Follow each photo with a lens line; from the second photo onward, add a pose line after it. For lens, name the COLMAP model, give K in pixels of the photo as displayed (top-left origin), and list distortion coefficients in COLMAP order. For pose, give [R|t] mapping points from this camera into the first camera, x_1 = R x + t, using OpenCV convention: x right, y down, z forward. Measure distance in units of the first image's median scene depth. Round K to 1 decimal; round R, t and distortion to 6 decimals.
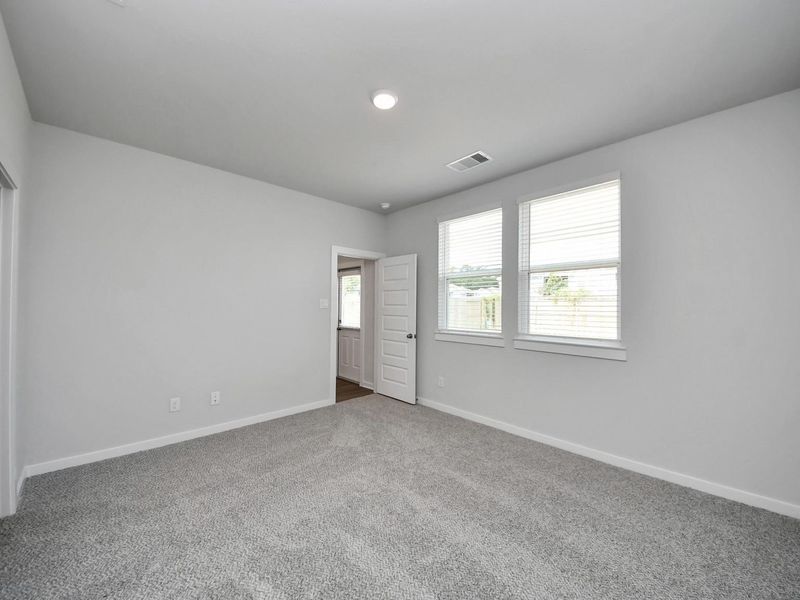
lens RADIAL K [[310.9, 0, 413.3], [0, 310.9, 301.3], [0, 0, 1]] dist [0.011180, -0.000170]
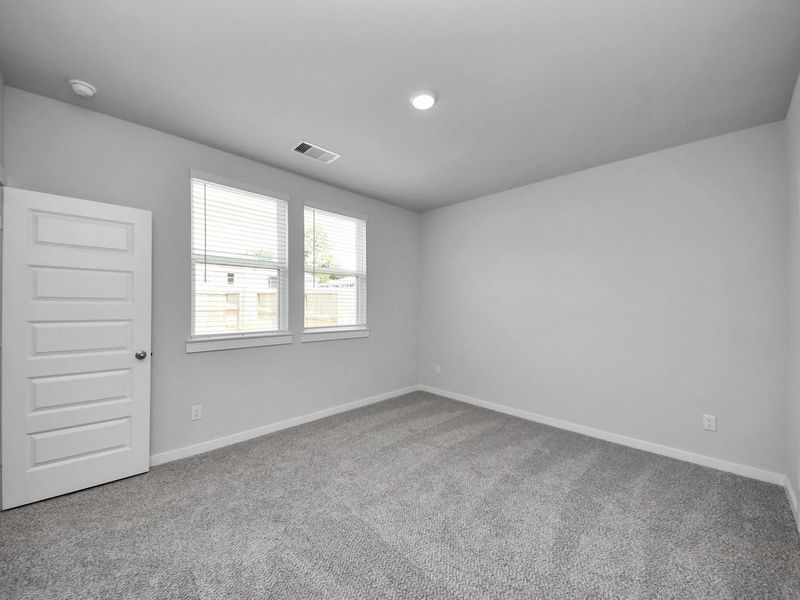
lens RADIAL K [[296.6, 0, 400.0], [0, 296.6, 300.0], [0, 0, 1]] dist [-0.036378, -0.000158]
pose [[-0.011067, 0.006580, 0.999917, -0.633312], [-0.022764, 0.999718, -0.006831, 0.006319], [-0.999680, -0.022838, -0.010914, 0.647442]]
